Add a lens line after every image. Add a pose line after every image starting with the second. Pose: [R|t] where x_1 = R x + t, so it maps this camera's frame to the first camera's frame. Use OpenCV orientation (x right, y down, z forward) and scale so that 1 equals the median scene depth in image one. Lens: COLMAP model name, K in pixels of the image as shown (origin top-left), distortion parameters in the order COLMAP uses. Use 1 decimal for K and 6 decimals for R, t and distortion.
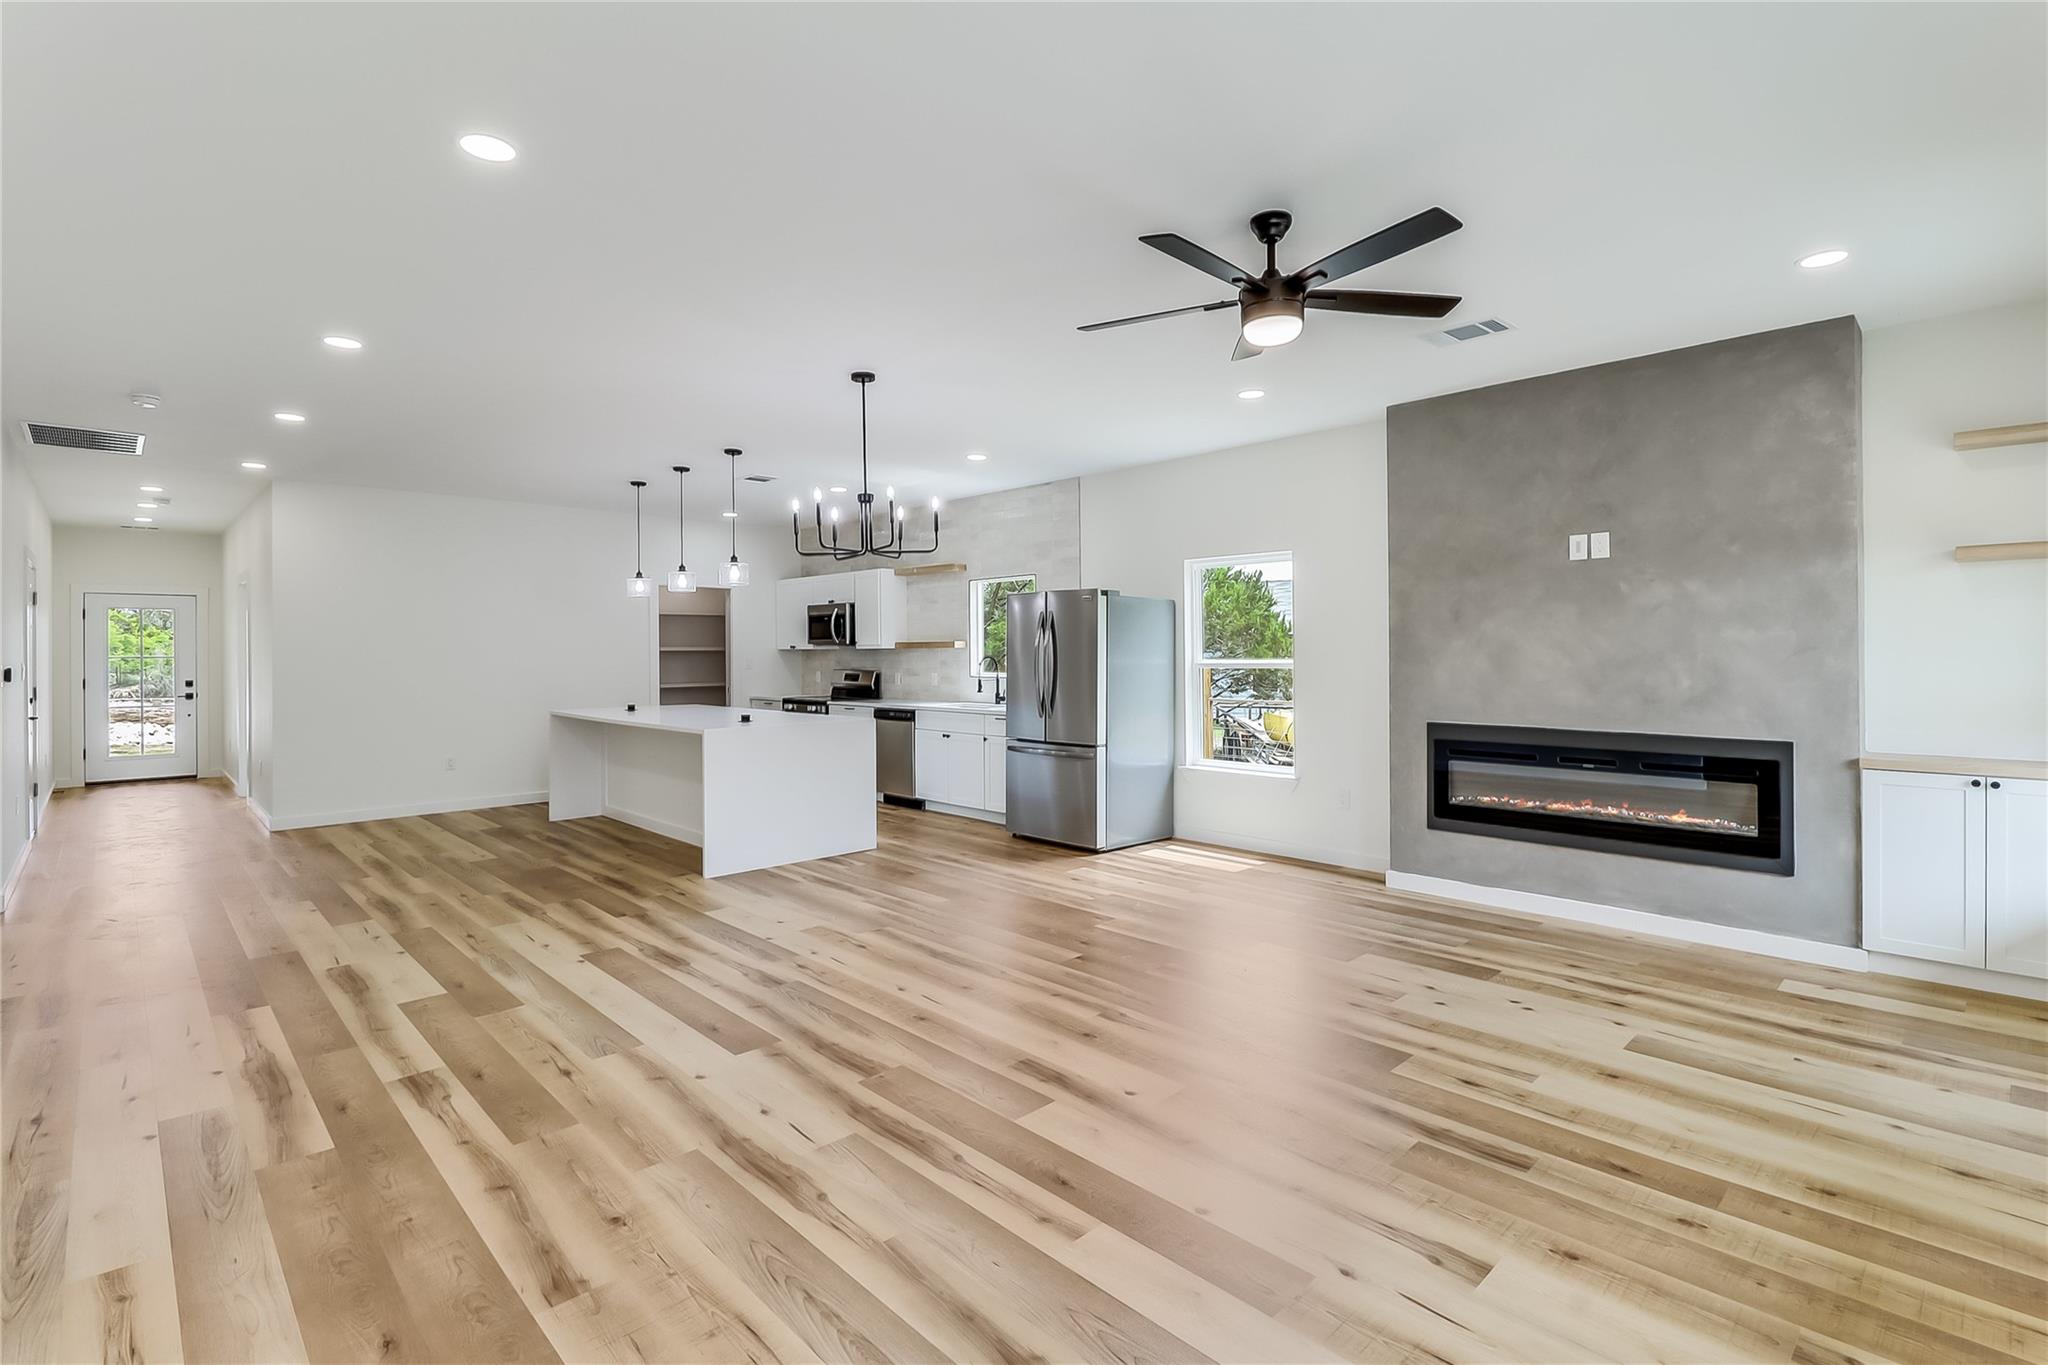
lens RADIAL K [[952.9, 0, 1040.2], [0, 952.9, 655.7], [0, 0, 1]] dist [0.022146, -0.000040]
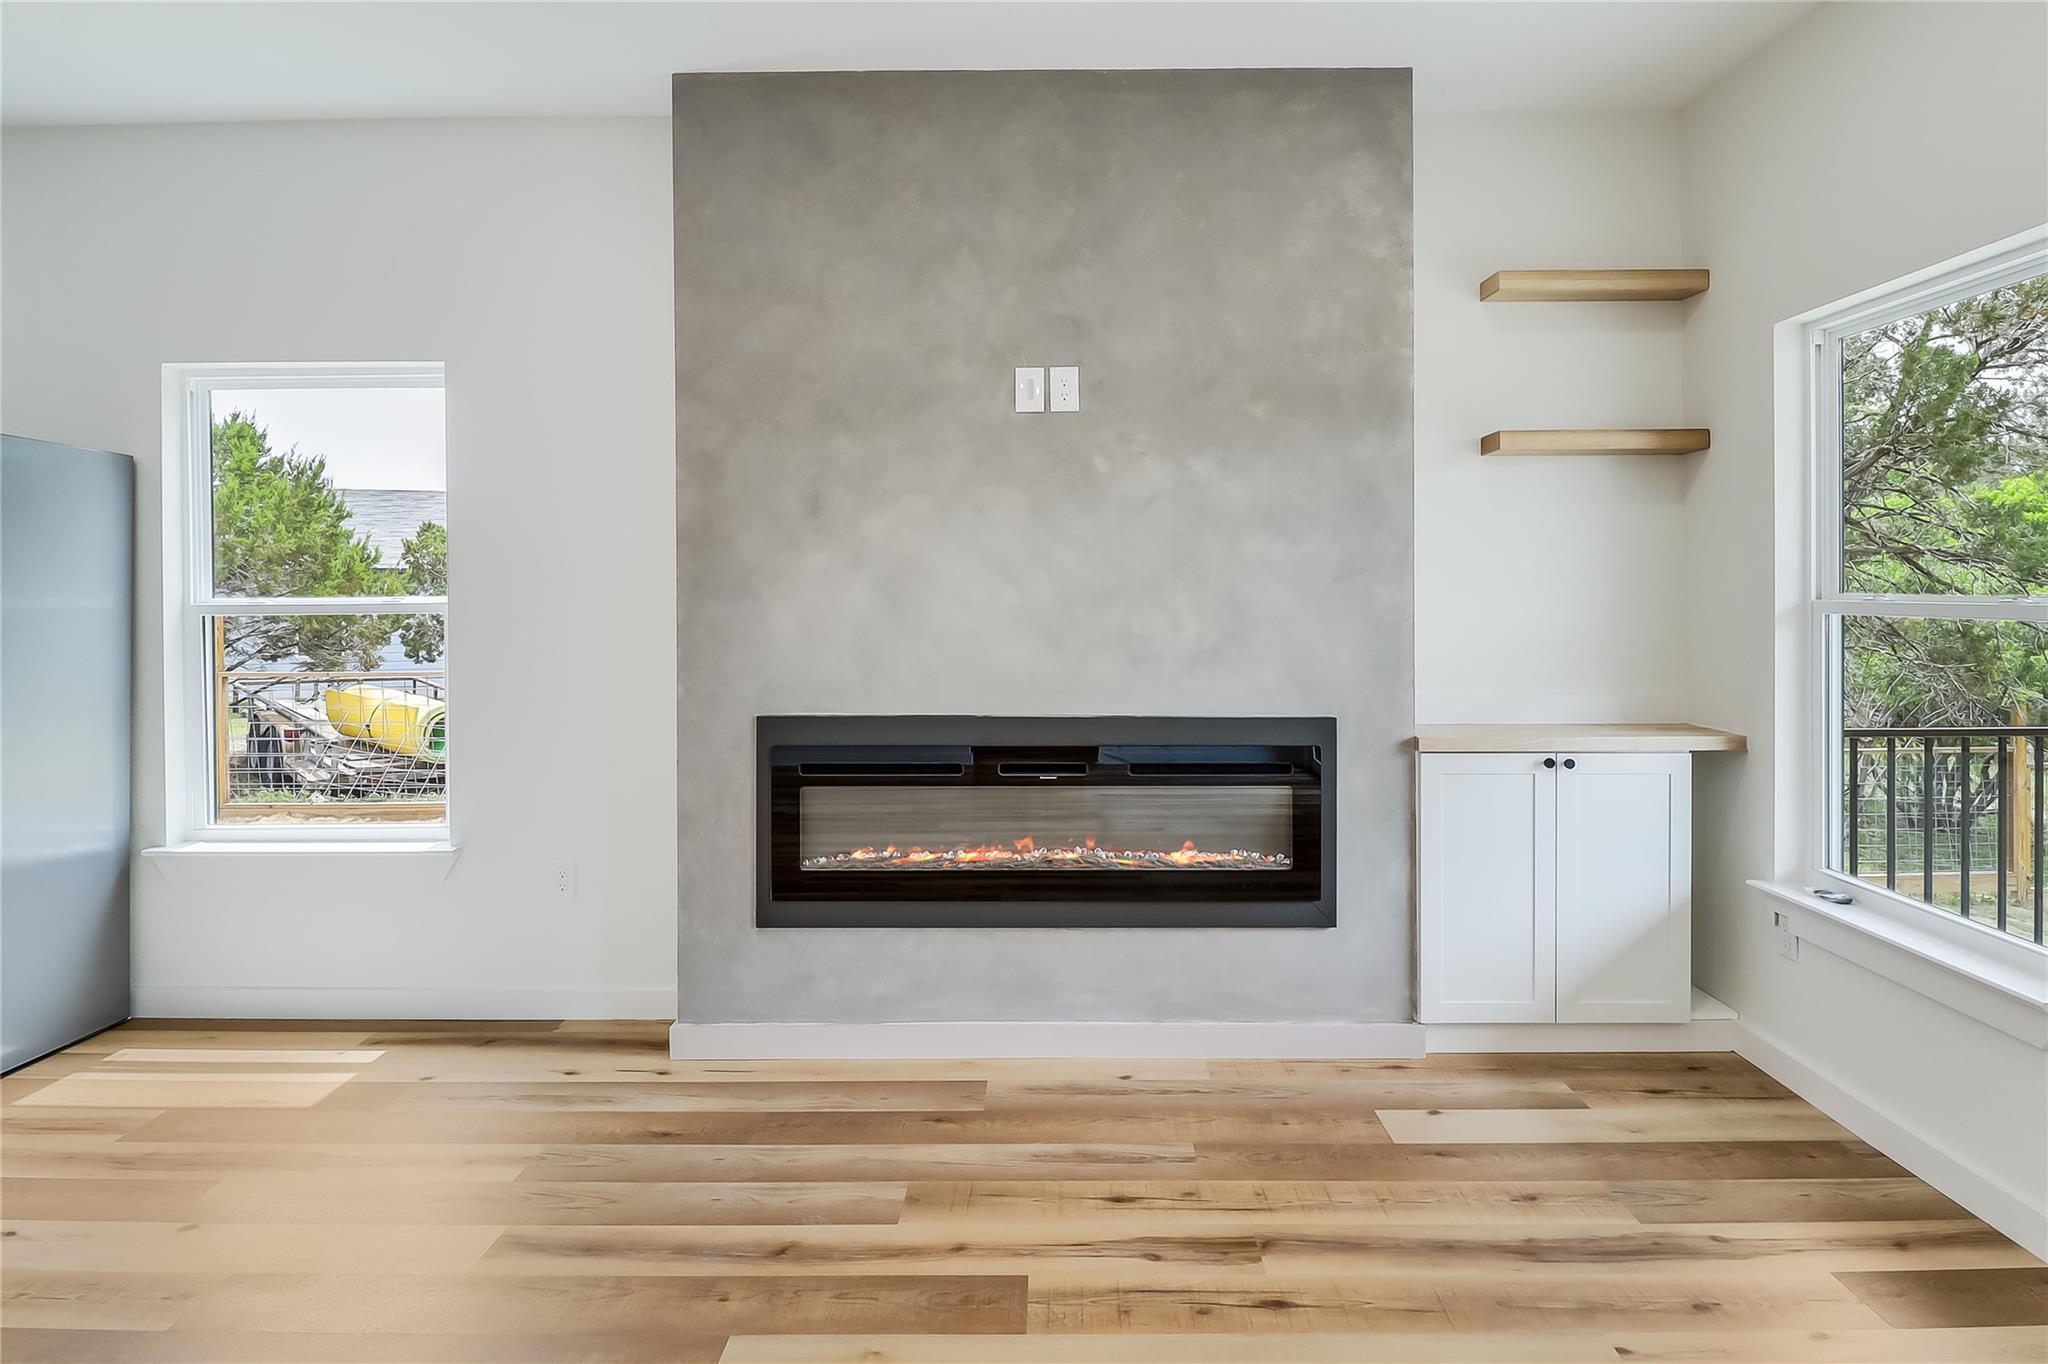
lens RADIAL K [[1130.5, 0, 1029.7], [0, 1130.5, 600.8], [0, 0, 1]] dist [-0.004787, -0.000840]
pose [[0.696195, 0.002131, 0.717850, 0.080792], [0.000631, 0.999993, -0.003581, 0.011734], [-0.717853, 0.002945, 0.696189, 0.498652]]
